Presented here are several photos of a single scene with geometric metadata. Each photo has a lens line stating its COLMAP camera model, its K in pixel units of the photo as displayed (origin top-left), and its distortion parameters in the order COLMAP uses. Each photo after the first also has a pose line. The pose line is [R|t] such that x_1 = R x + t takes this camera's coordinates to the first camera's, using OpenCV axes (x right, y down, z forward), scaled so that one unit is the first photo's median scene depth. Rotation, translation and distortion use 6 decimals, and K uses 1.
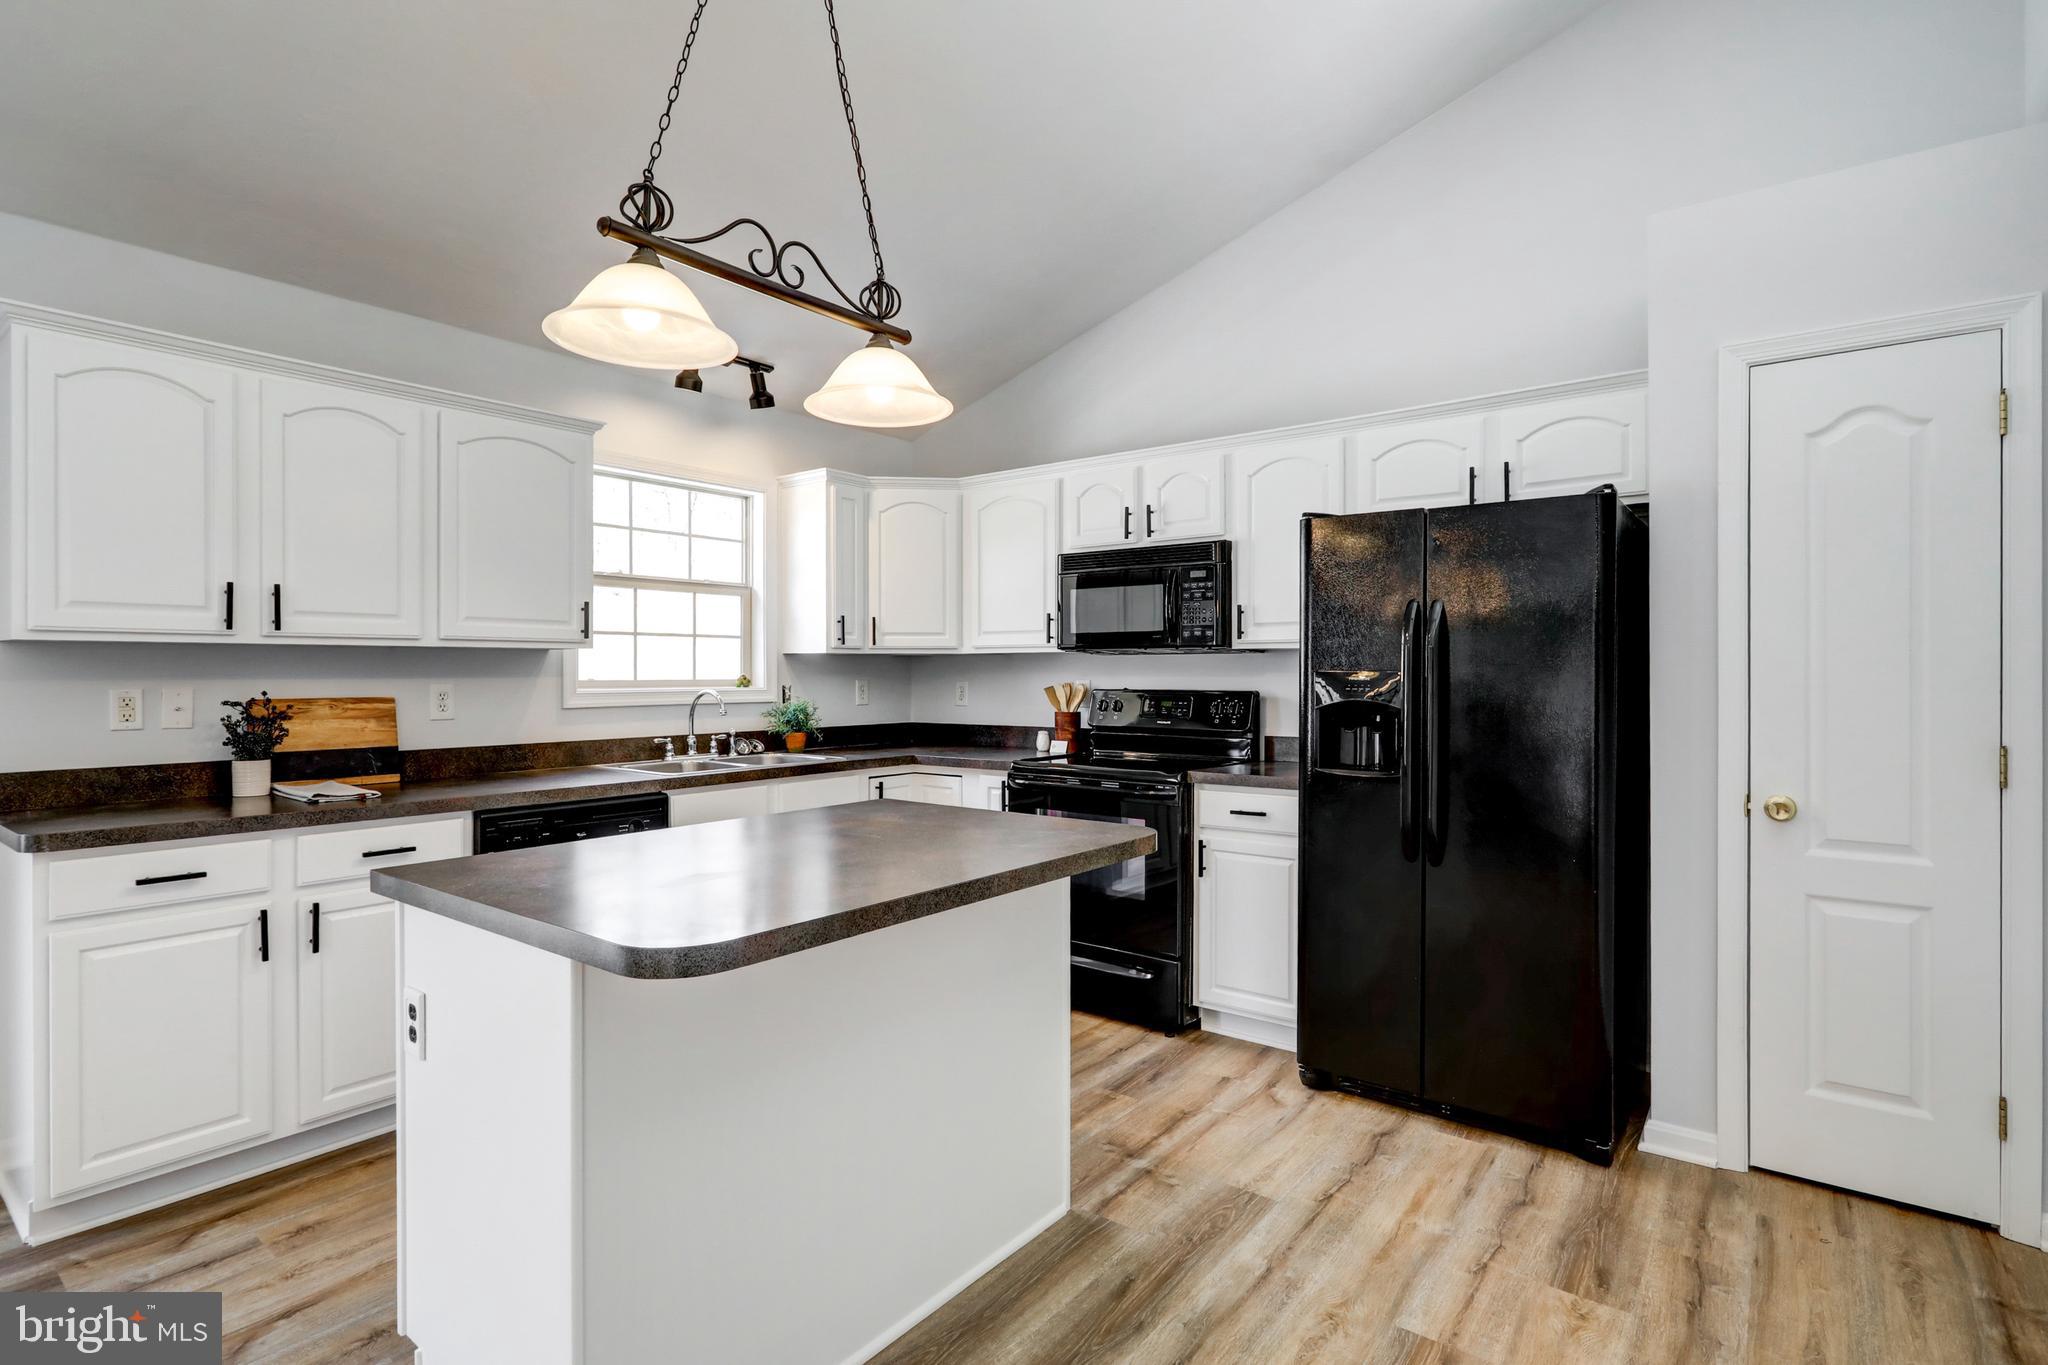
lens RADIAL K [[1007.3, 0, 1017.8], [0, 1007.3, 671.5], [0, 0, 1]] dist [-0.000221, 0.000697]
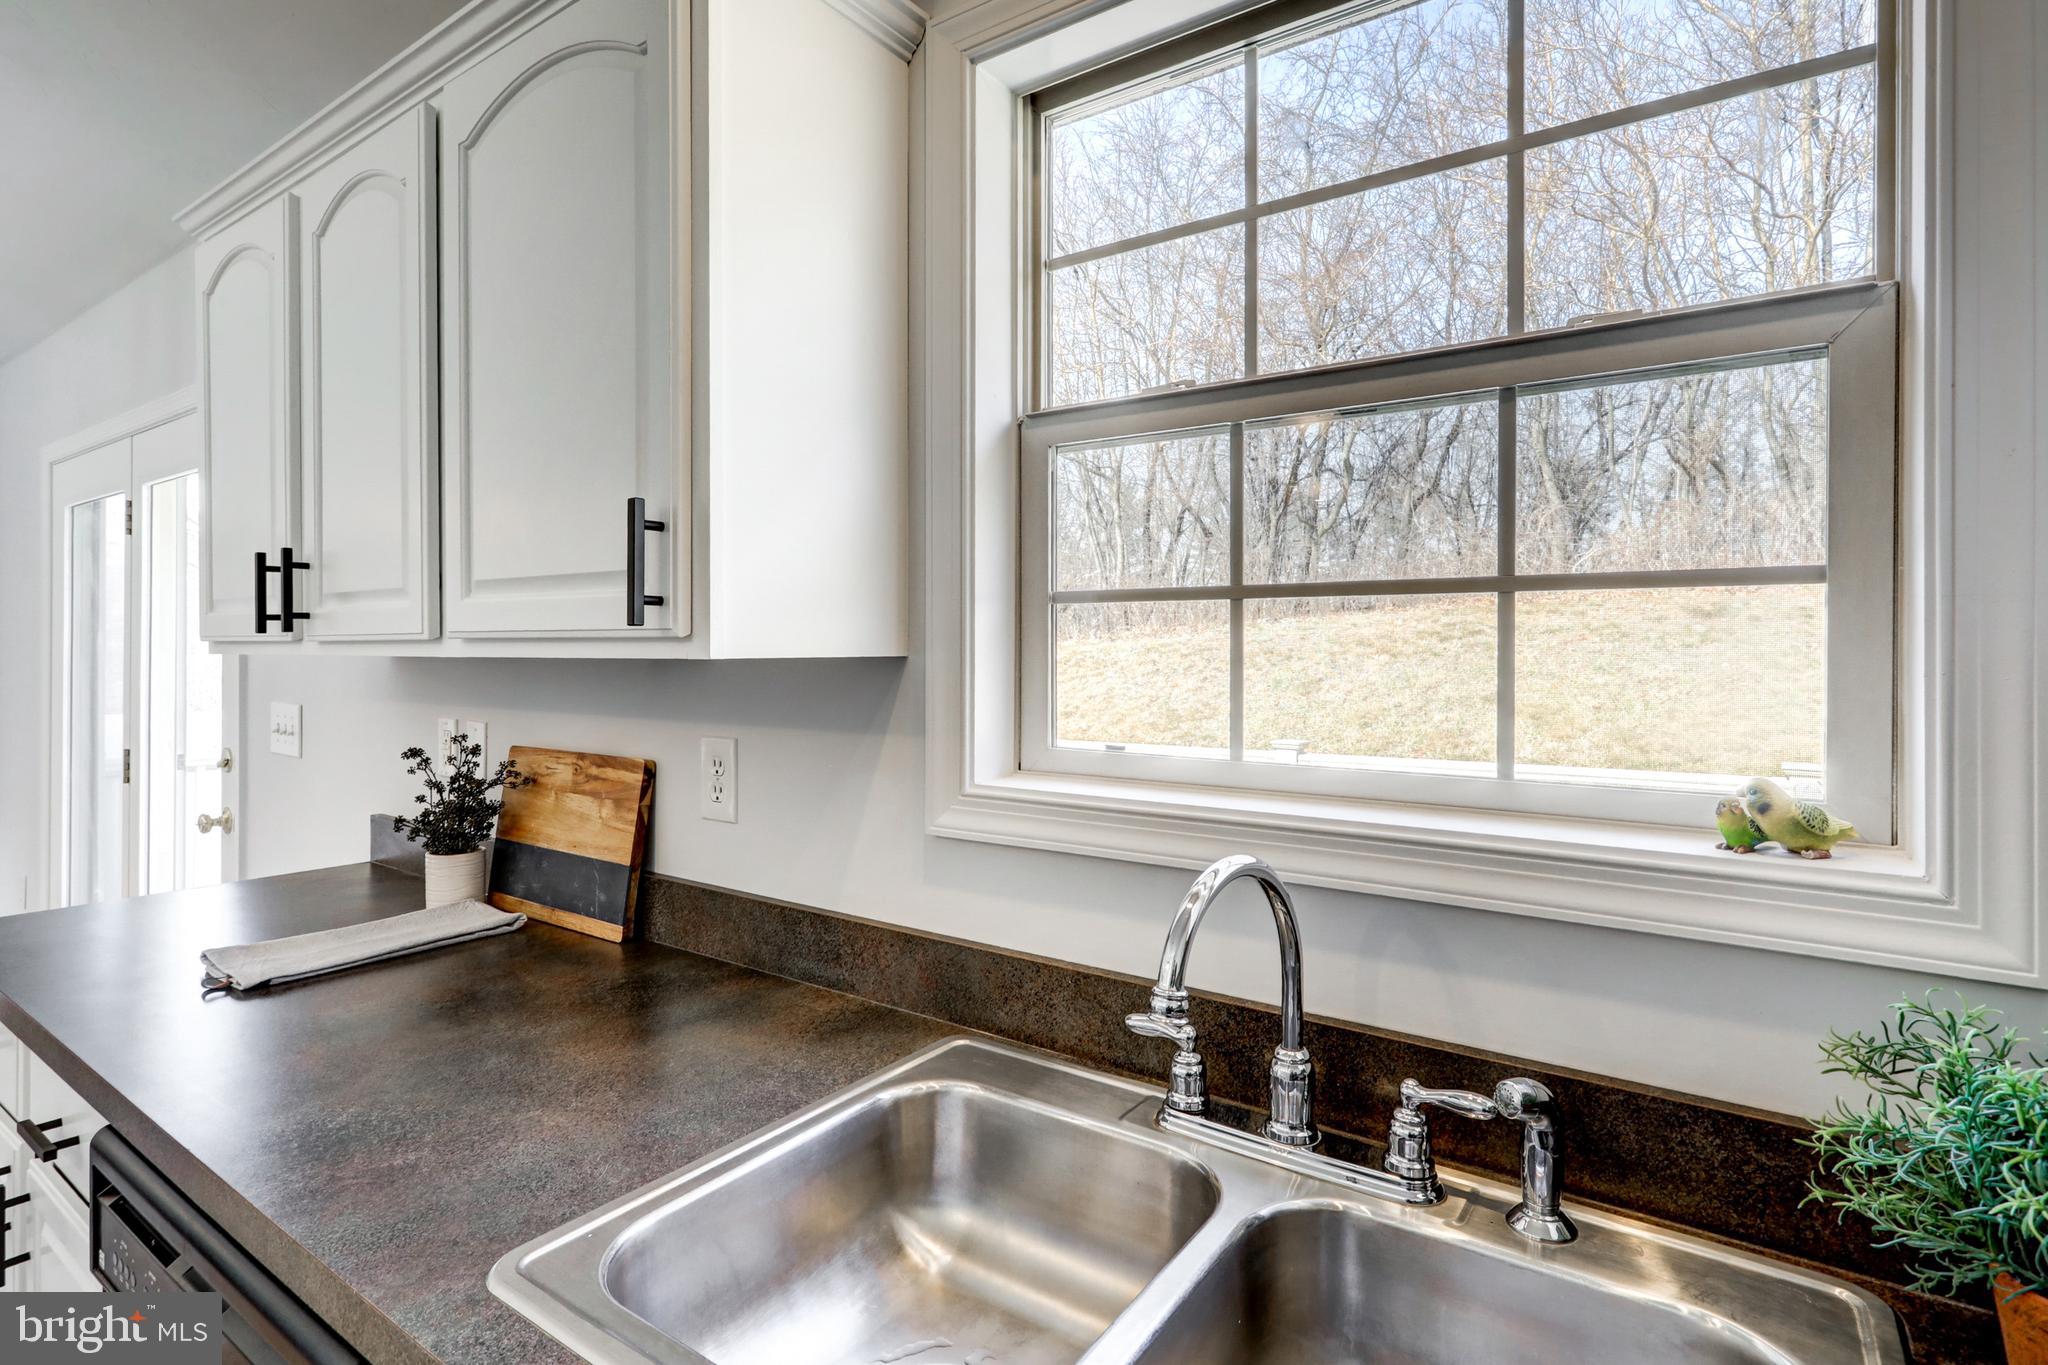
lens RADIAL K [[1016.3, 0, 1034.2], [0, 1016.3, 646.1], [0, 0, 1]] dist [-0.003007, 0.001111]
pose [[0.053730, 0.001161, -0.998555, -0.114425], [-0.001438, 0.999998, 0.001085, -0.024216], [0.998554, 0.001377, 0.053732, 0.991306]]
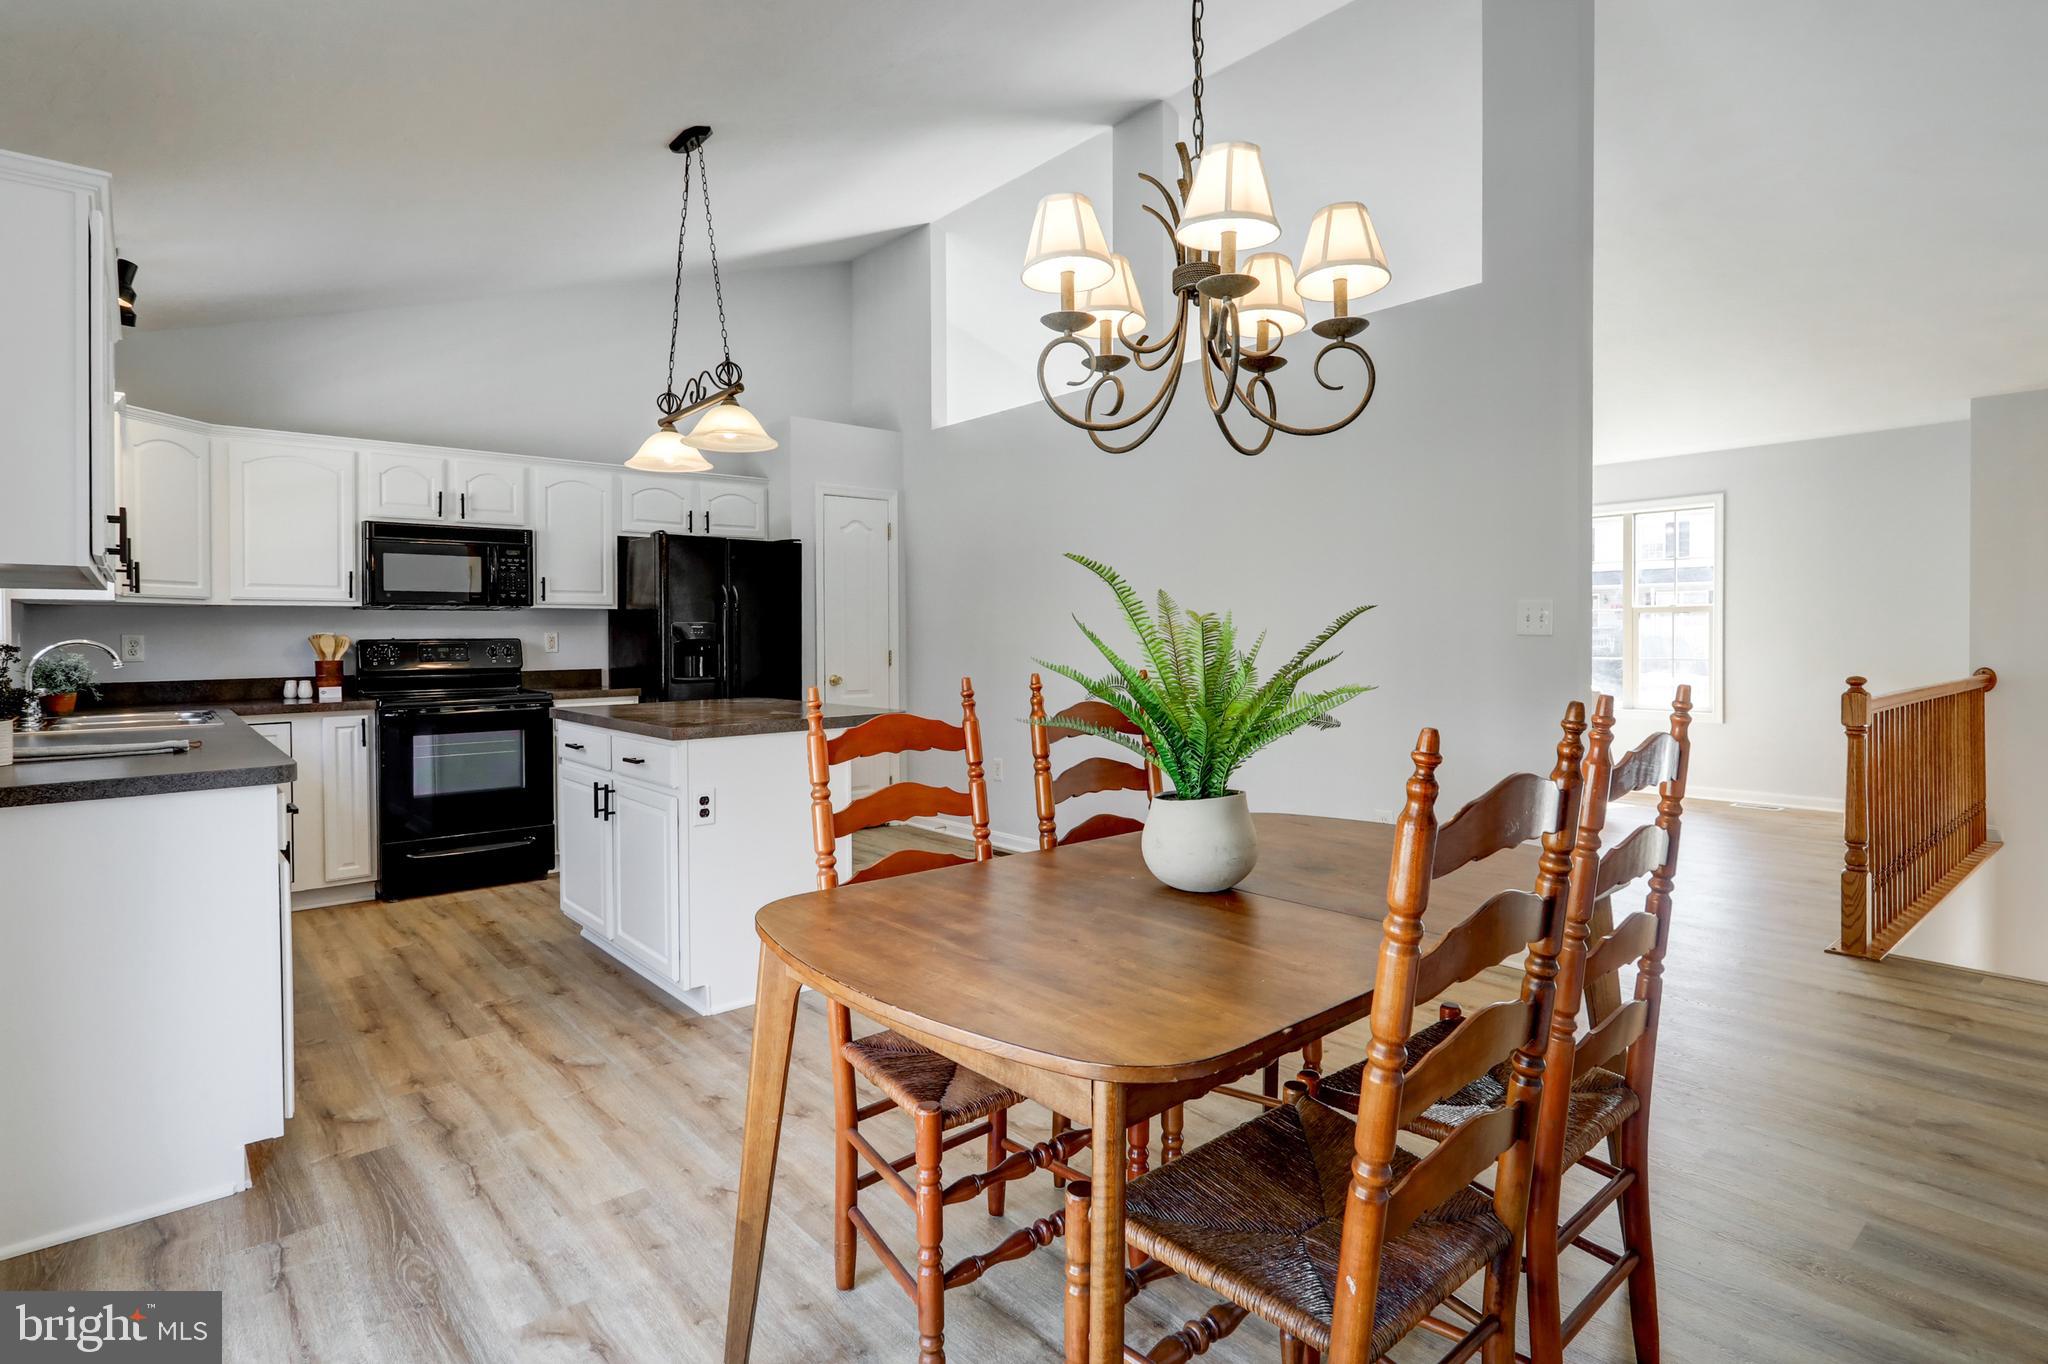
lens RADIAL K [[1024.3, 0, 1001.1], [0, 1024.3, 642.0], [0, 0, 1]] dist [-0.000794, -0.000134]
pose [[0.211237, -0.008517, 0.977398, -1.027886], [0.006466, 0.999952, 0.007316, 0.018887], [-0.977414, 0.004774, 0.211282, 0.058633]]
